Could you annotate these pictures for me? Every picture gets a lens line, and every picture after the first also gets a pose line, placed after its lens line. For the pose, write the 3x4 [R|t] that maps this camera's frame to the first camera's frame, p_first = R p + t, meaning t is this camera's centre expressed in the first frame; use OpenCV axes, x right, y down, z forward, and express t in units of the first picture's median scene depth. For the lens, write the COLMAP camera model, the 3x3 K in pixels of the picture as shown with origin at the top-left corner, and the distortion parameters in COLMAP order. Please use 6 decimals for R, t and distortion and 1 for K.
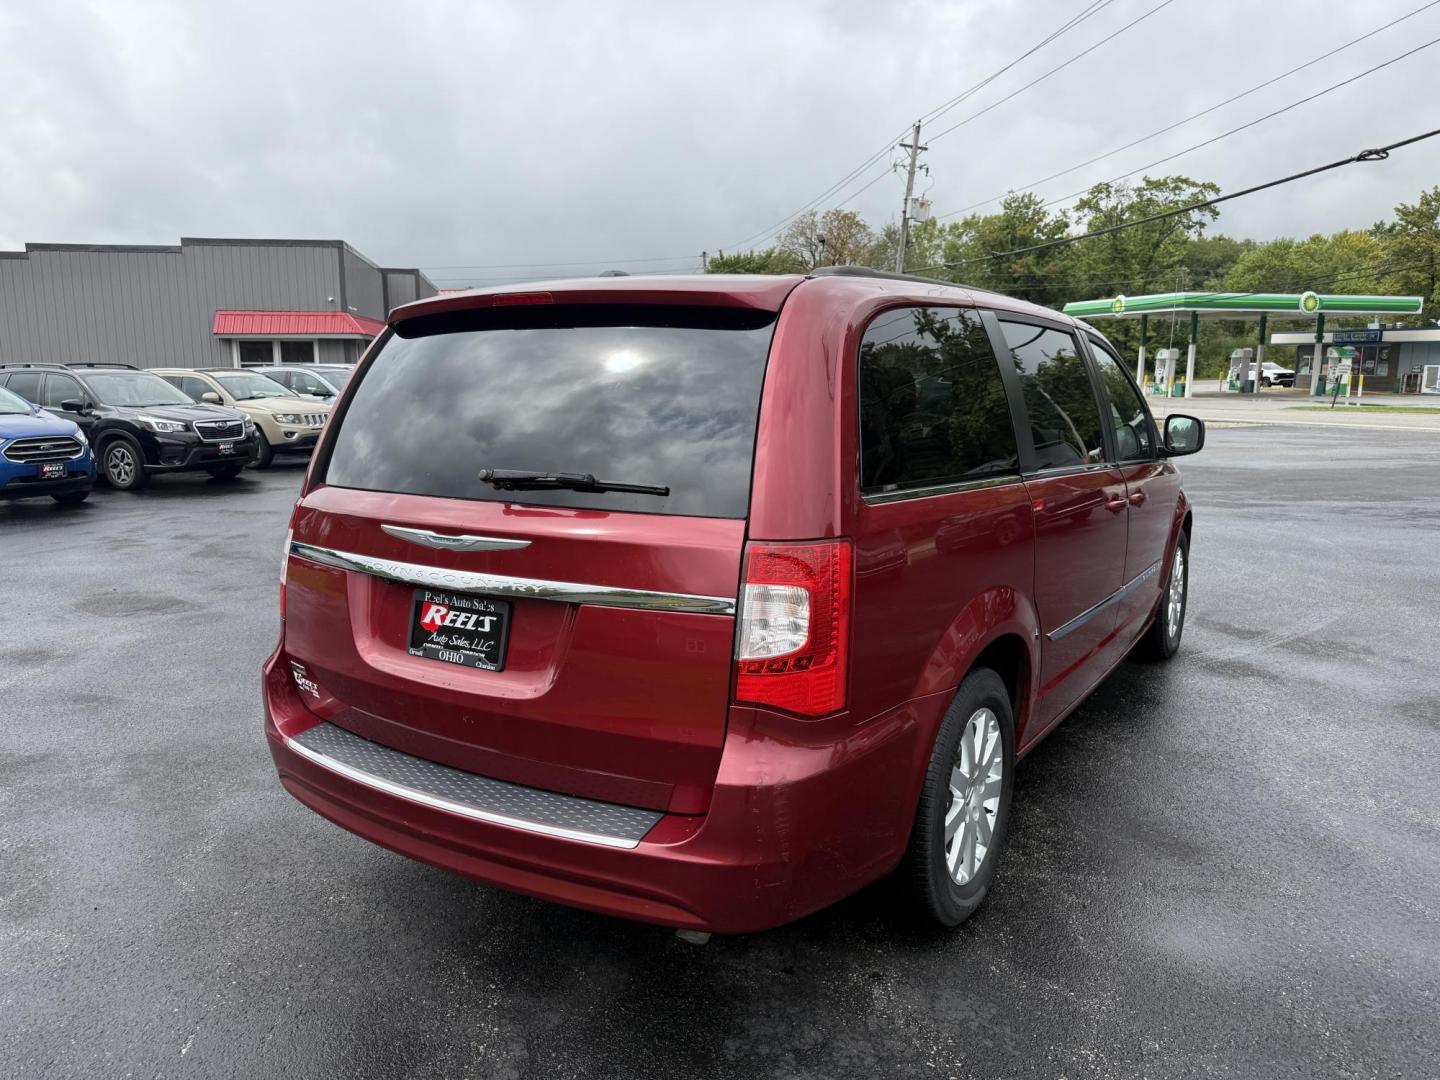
lens RADIAL K [[1028.0, 0, 707.0], [0, 1028.0, 546.0], [0, 0, 1]] dist [0.030832, -0.032489]
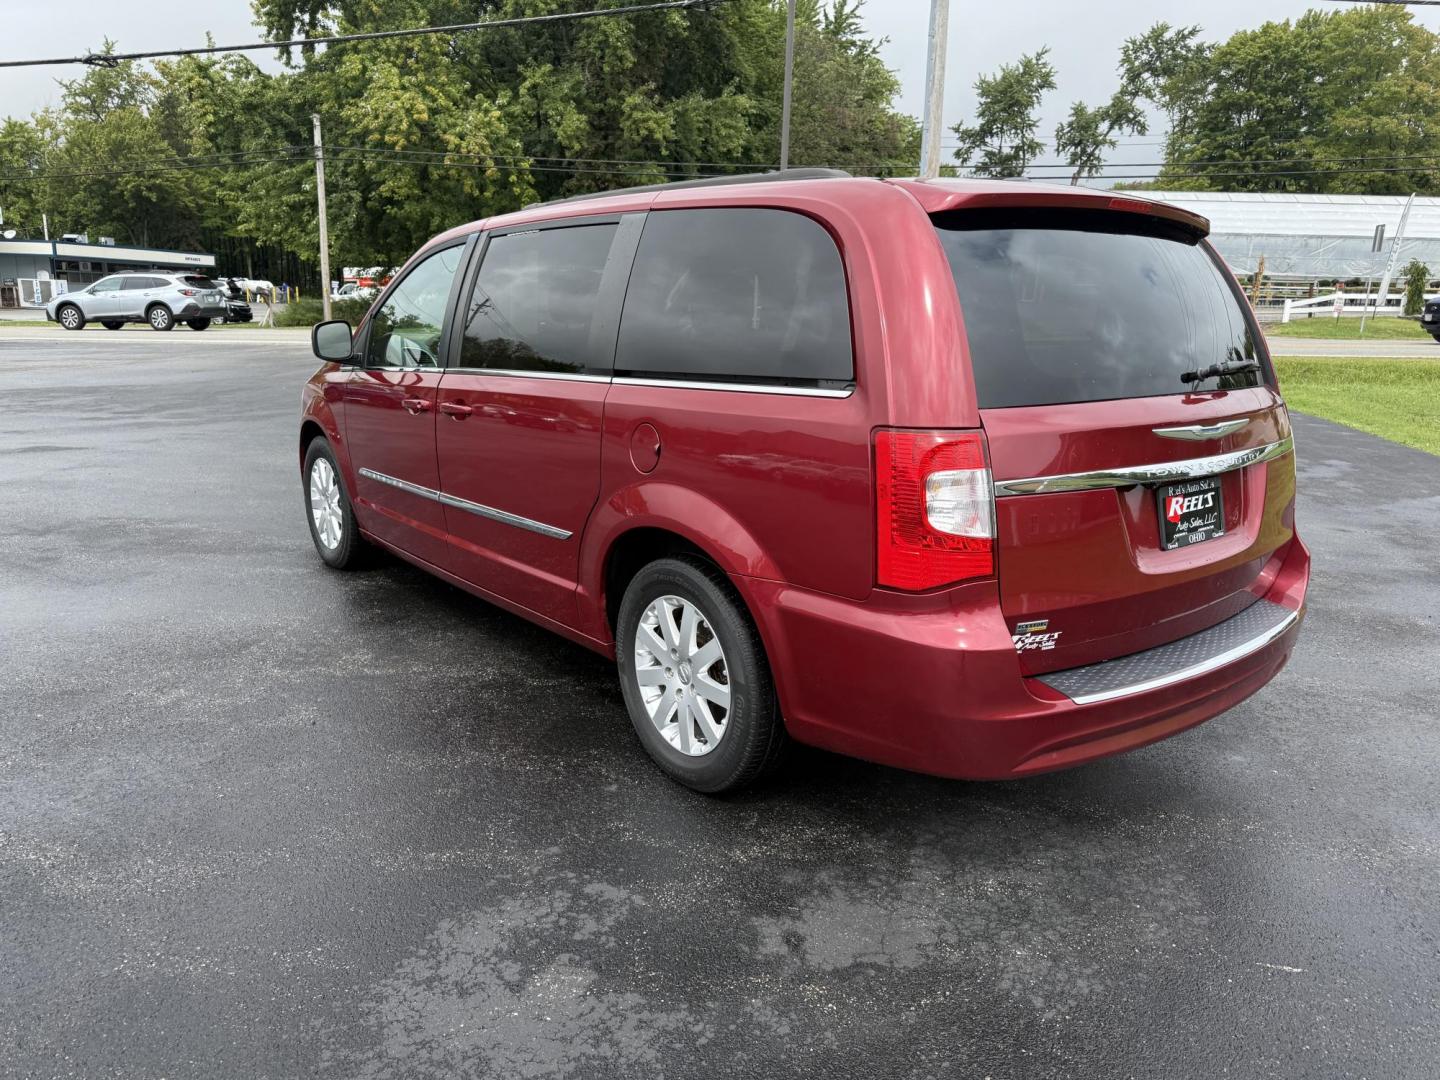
lens RADIAL K [[1028.0, 0, 722.9], [0, 1028.0, 538.5], [0, 0, 1]] dist [0.030832, -0.032489]
pose [[0.322282, -0.204281, 0.924340, -0.170059], [0.135315, 0.976353, 0.168596, -0.017416], [-0.936923, 0.070741, 0.342303, 0.129747]]
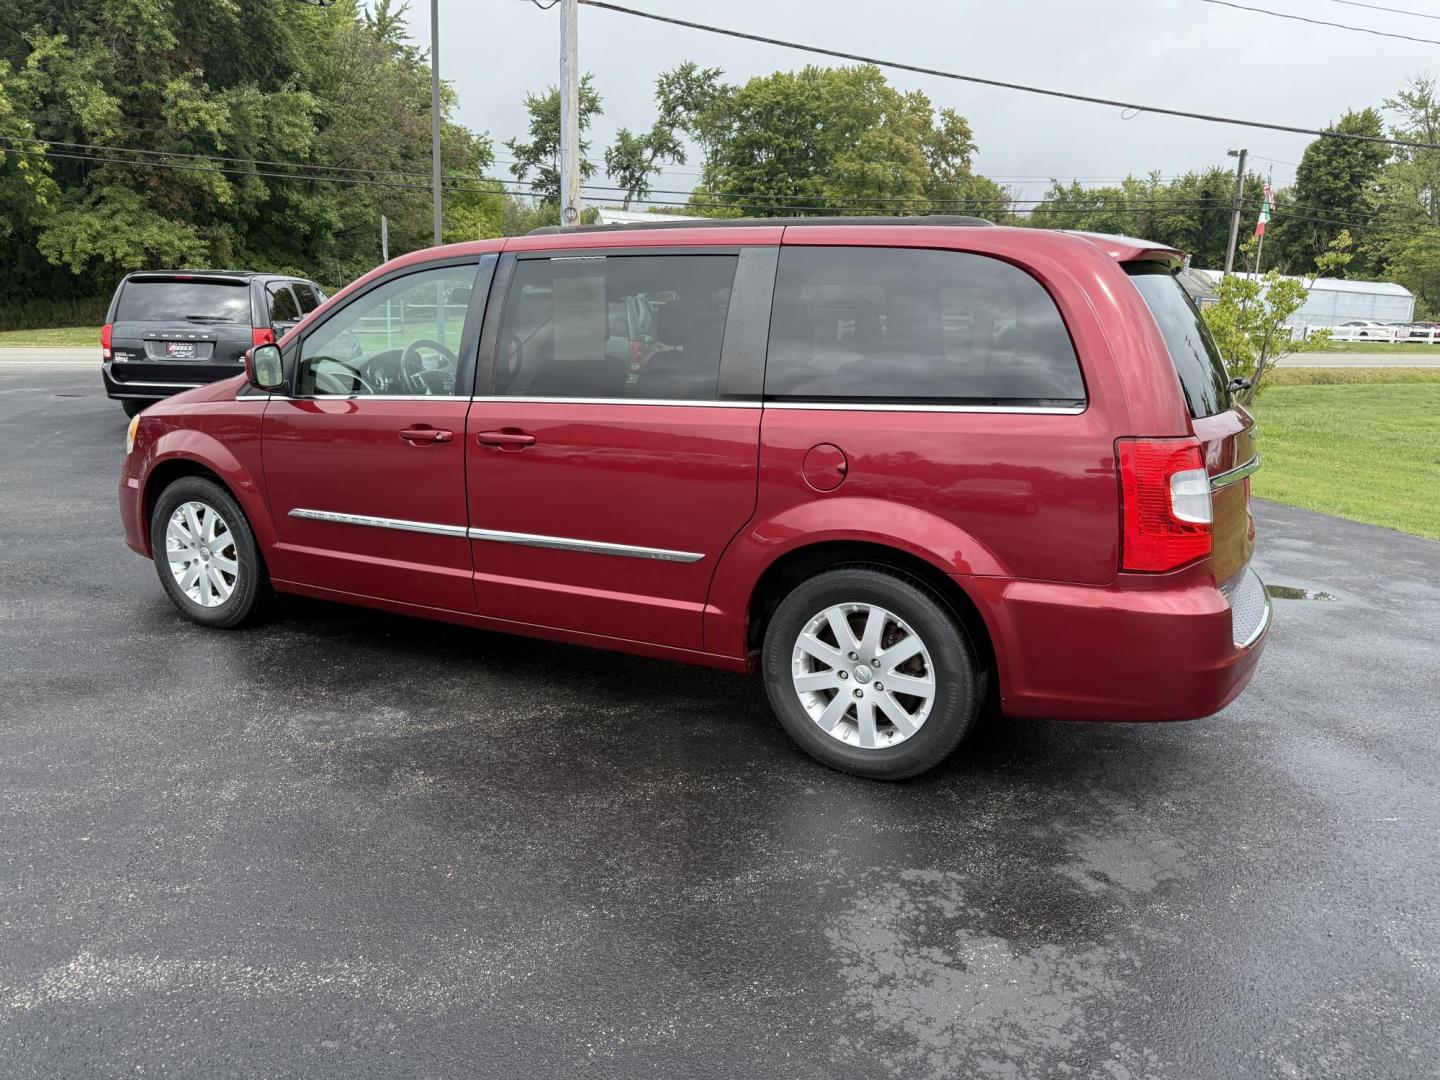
lens RADIAL K [[1028.0, 0, 725.3], [0, 1028.0, 539.3], [0, 0, 1]] dist [0.030832, -0.032489]
pose [[-0.096973, -0.203512, 0.974258, -0.188303], [0.137037, 0.966819, 0.215598, -0.031808], [-0.985808, 0.154417, -0.065867, 0.214847]]
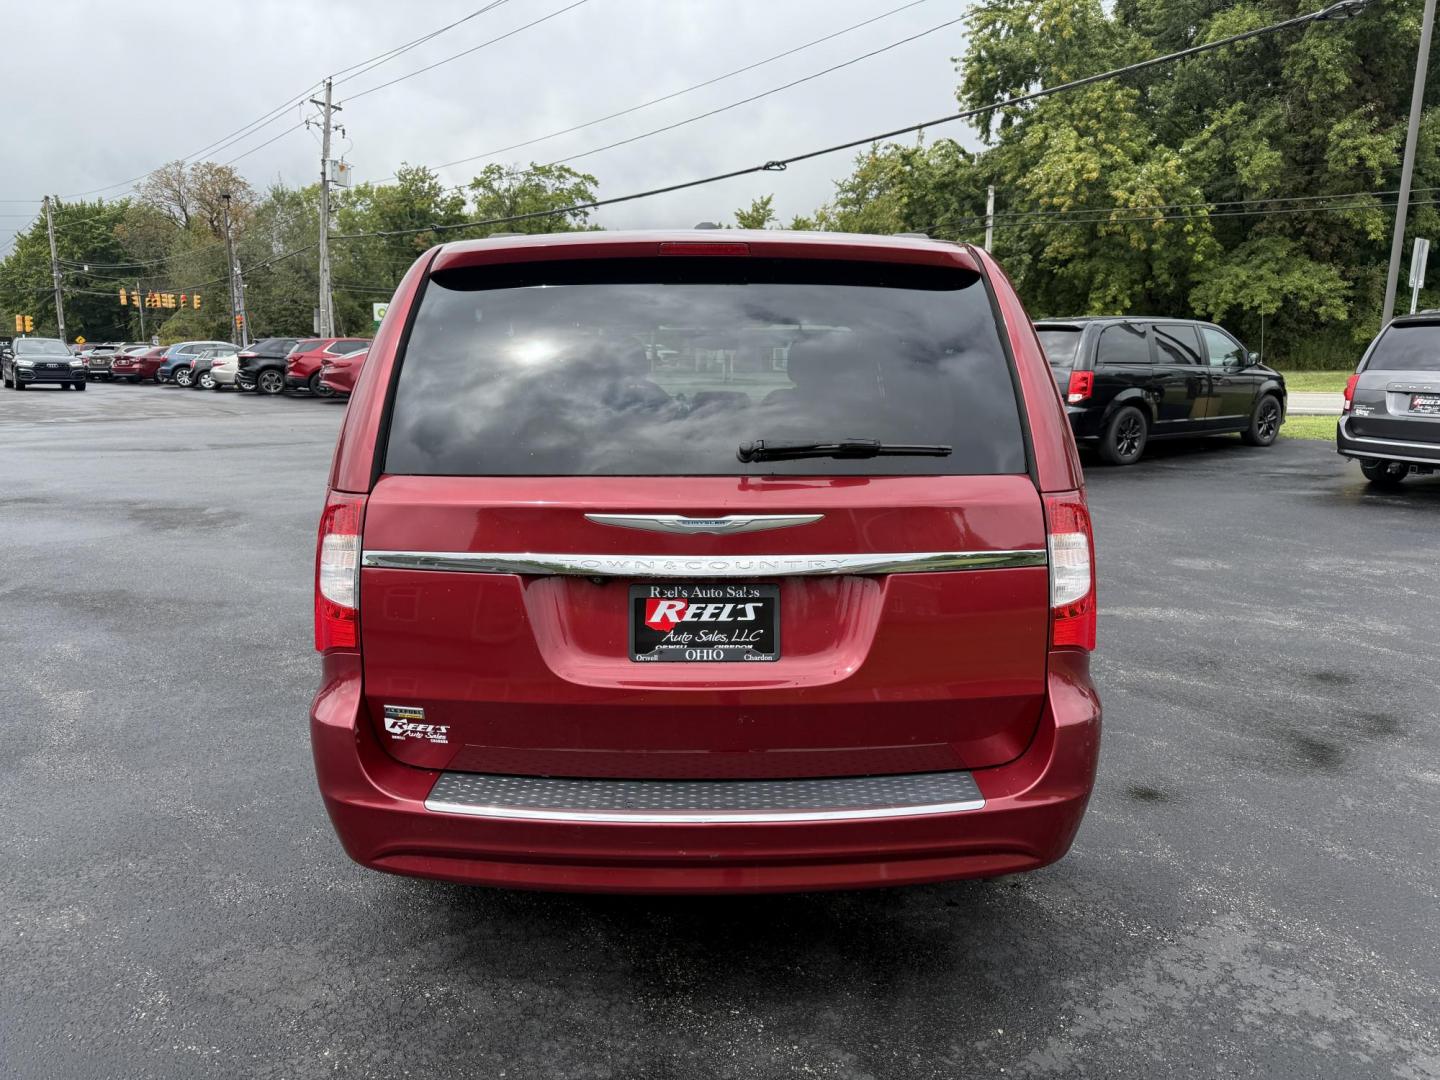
lens RADIAL K [[1028.0, 0, 734.6], [0, 1028.0, 538.5], [0, 0, 1]] dist [0.030832, -0.032489]
pose [[0.835248, -0.093988, 0.541782, -0.082030], [0.084988, 0.995510, 0.041677, -0.003107], [-0.543266, 0.011234, 0.839485, 0.029142]]
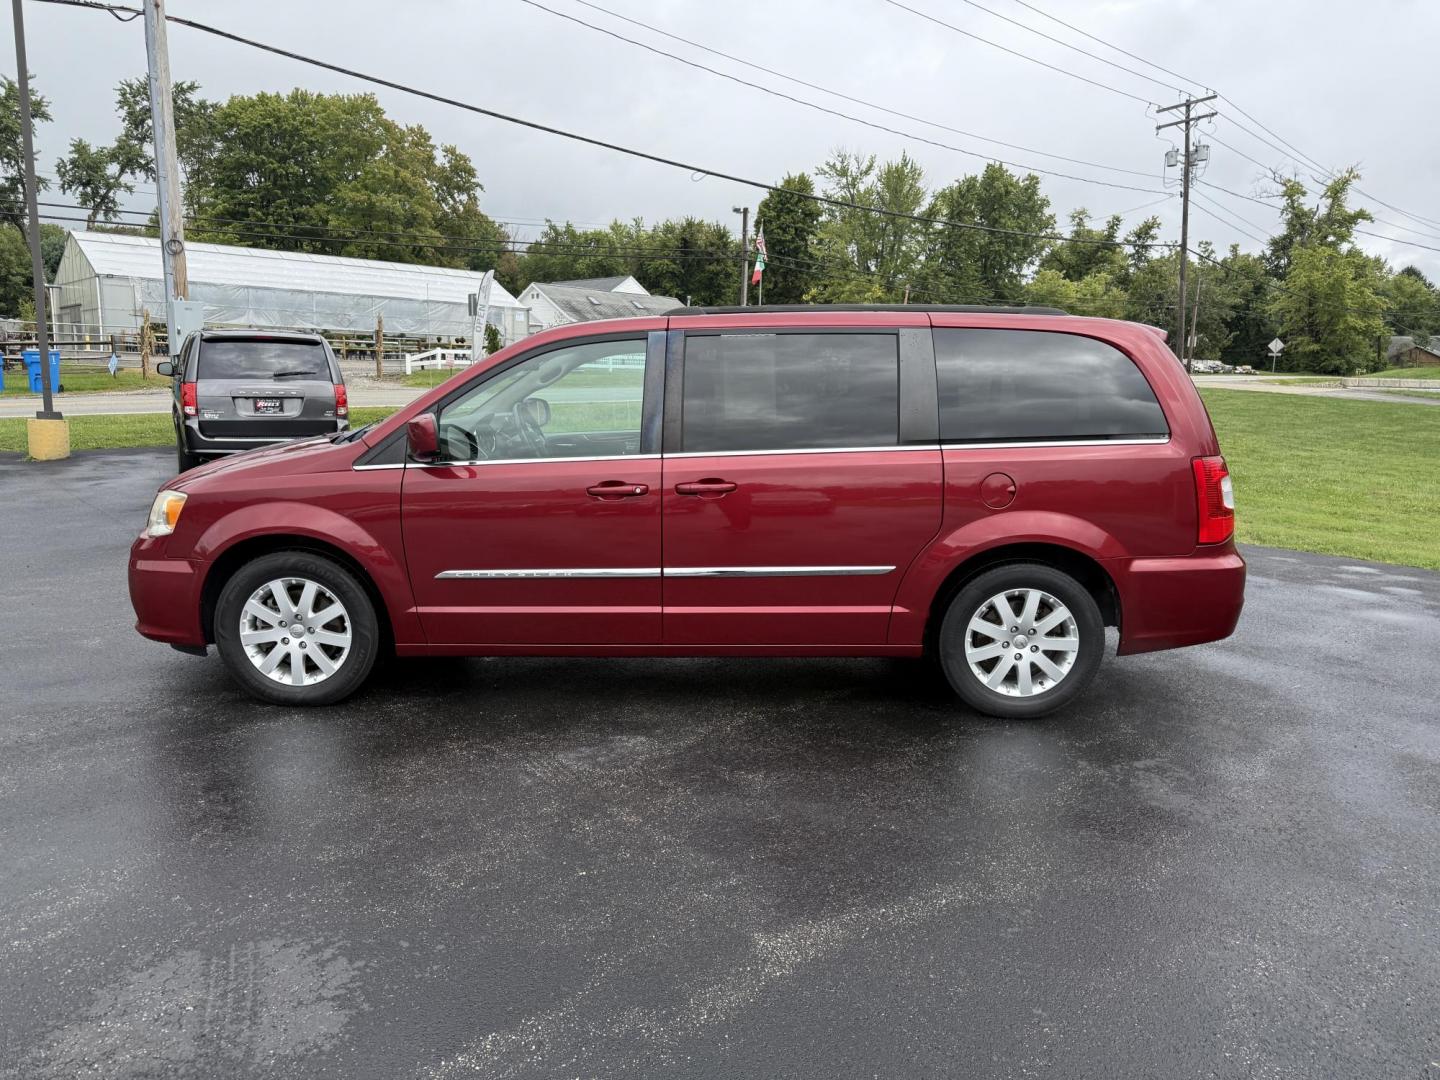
lens RADIAL K [[1028.0, 0, 710.2], [0, 1028.0, 540.1], [0, 0, 1]] dist [0.030832, -0.032489]
pose [[-0.528689, -0.146040, 0.836158, -0.182674], [0.127423, 0.960270, 0.248284, -0.056606], [-0.839197, 0.237811, -0.489075, 0.341031]]
